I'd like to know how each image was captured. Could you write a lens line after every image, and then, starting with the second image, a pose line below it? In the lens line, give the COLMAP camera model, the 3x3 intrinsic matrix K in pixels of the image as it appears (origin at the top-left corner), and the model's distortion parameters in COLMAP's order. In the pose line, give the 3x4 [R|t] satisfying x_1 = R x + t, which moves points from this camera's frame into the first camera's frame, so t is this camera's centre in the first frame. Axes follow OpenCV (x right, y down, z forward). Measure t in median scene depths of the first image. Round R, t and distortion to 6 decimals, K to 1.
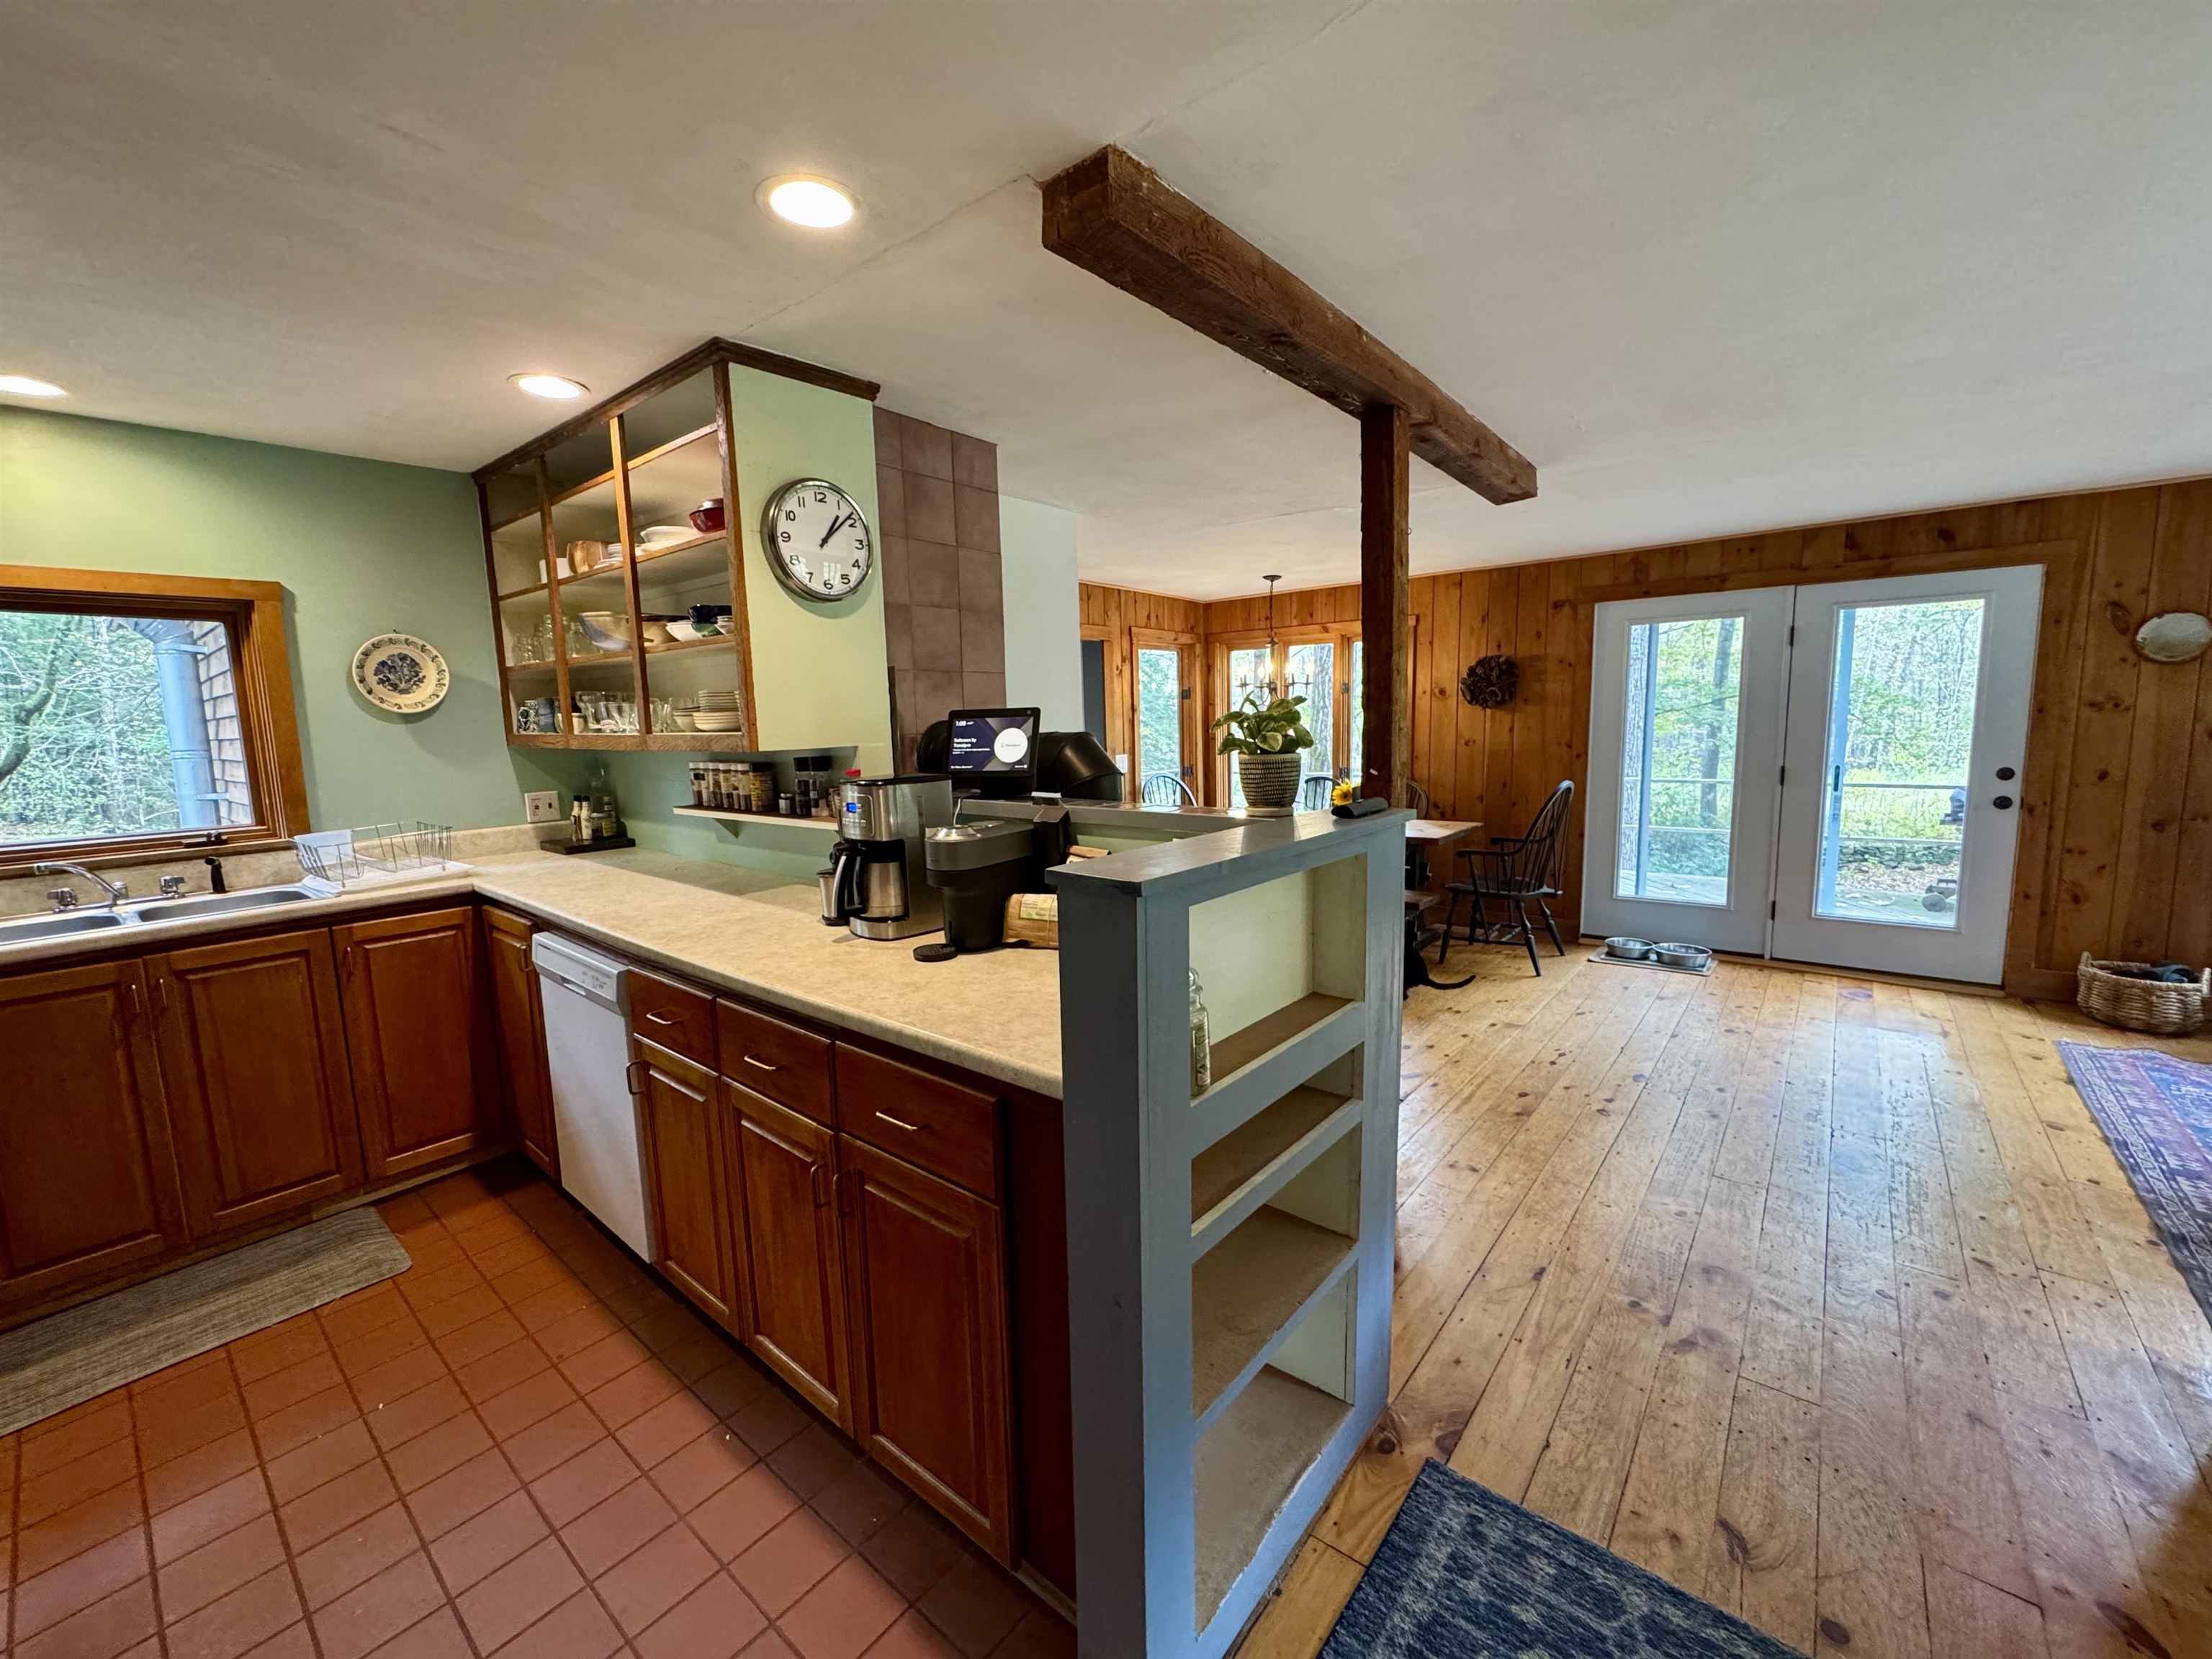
lens RADIAL K [[880.4, 0, 1106.0], [0, 880.4, 829.5], [0, 0, 1]] dist [-0.001358, -0.000134]
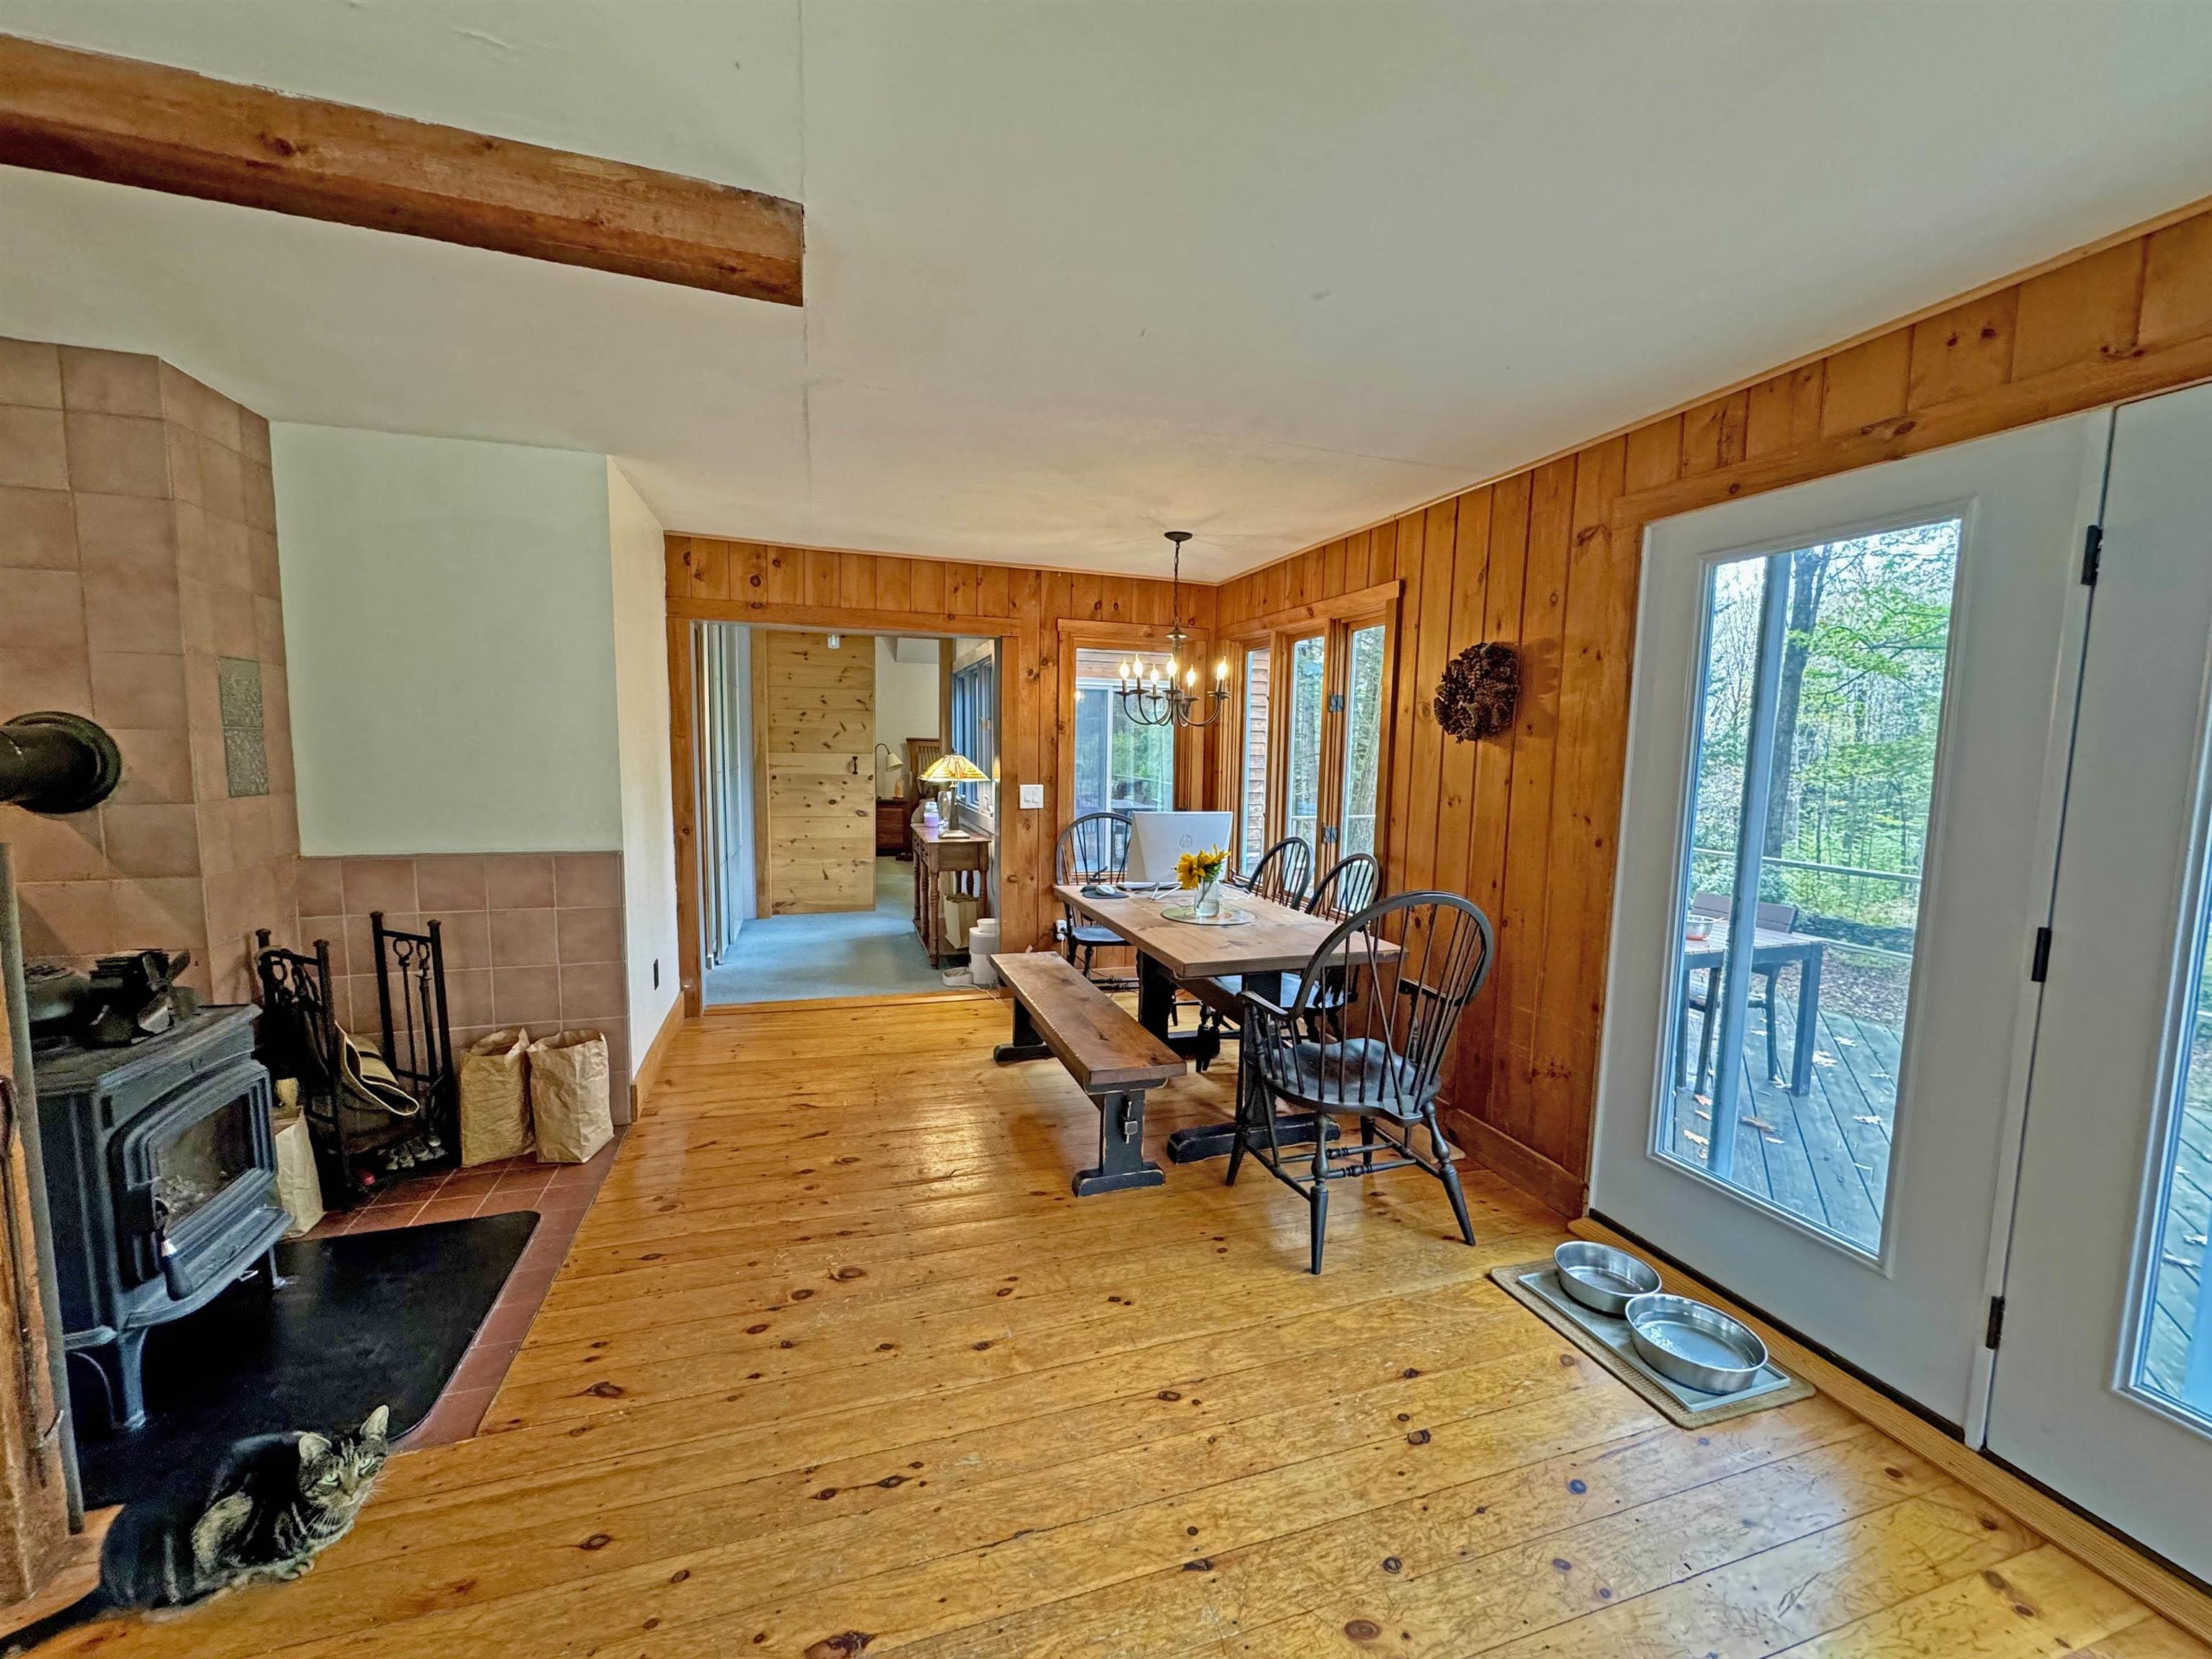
lens RADIAL K [[880.4, 0, 1106.0], [0, 880.4, 829.5], [0, 0, 1]] dist [-0.001358, -0.000134]
pose [[0.844121, 0.092251, -0.528157, 1.062574], [-0.105714, 0.994385, 0.004731, -0.123177], [0.525628, 0.051840, 0.849134, 0.841242]]
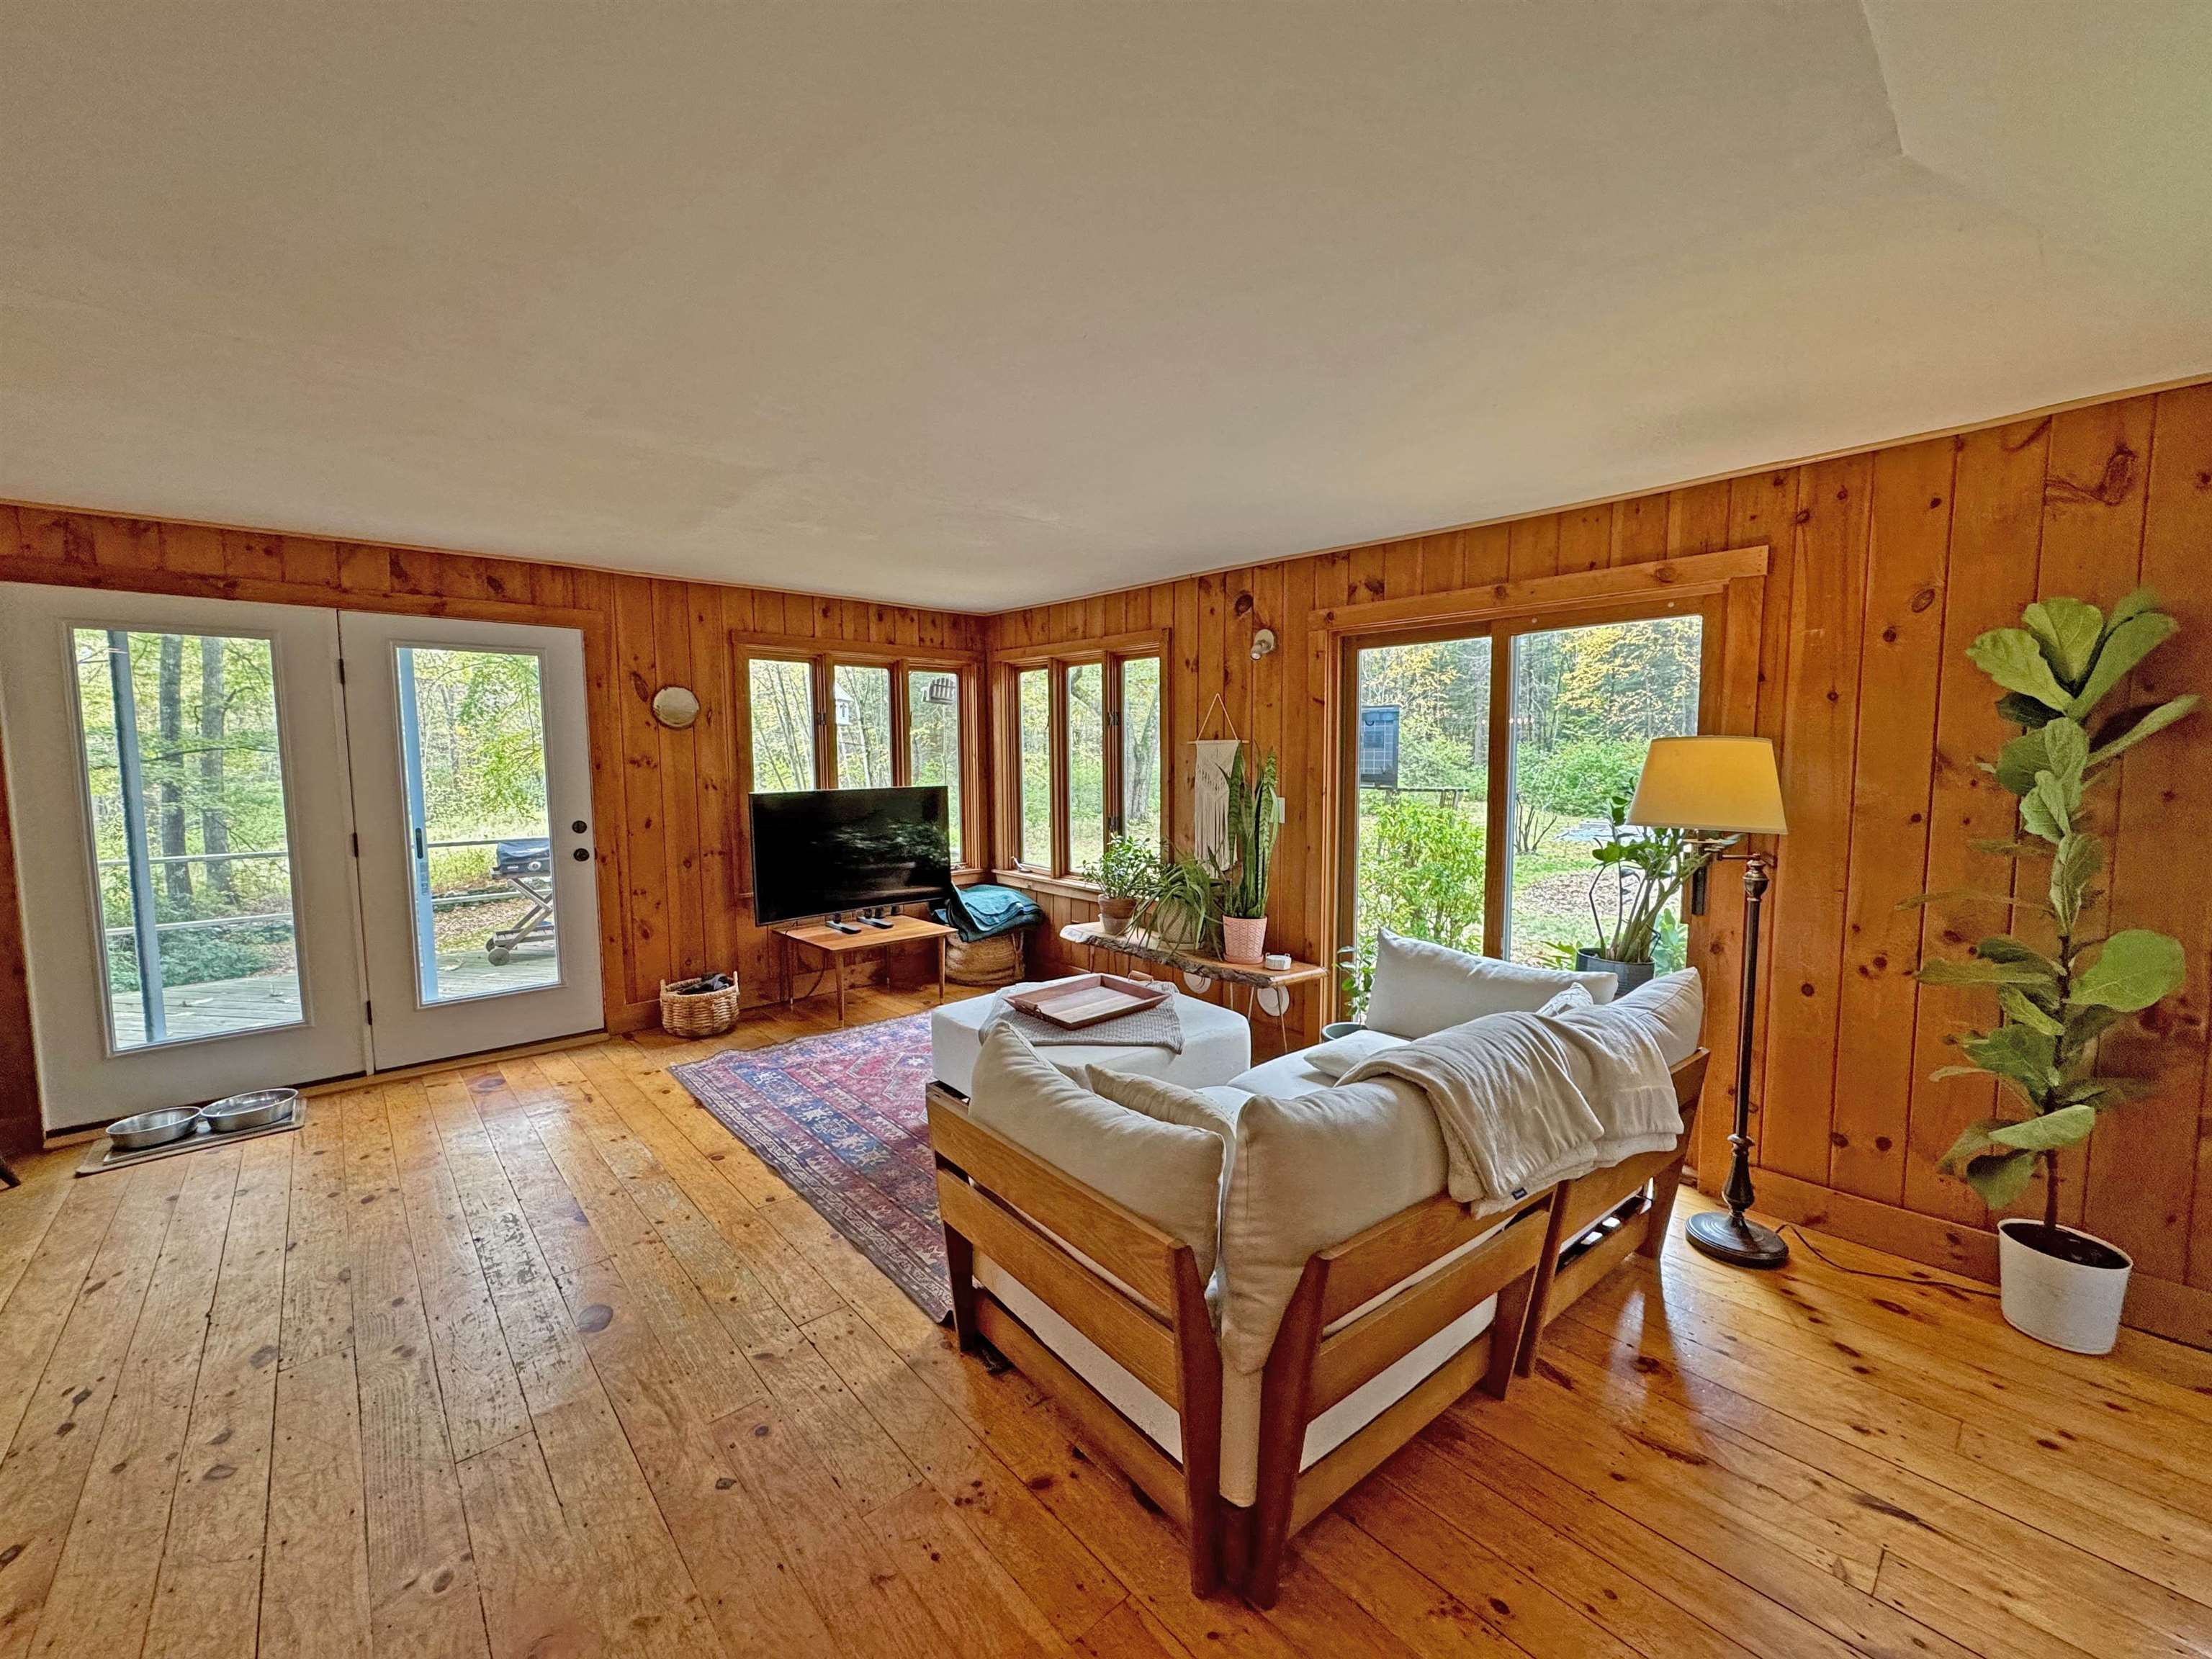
lens RADIAL K [[880.4, 0, 1106.0], [0, 880.4, 829.5], [0, 0, 1]] dist [-0.001358, -0.000134]
pose [[0.147056, -0.060555, 0.987273, 0.134058], [0.125770, 0.991167, 0.042060, -0.038616], [-0.981100, 0.117984, 0.153373, 0.344028]]
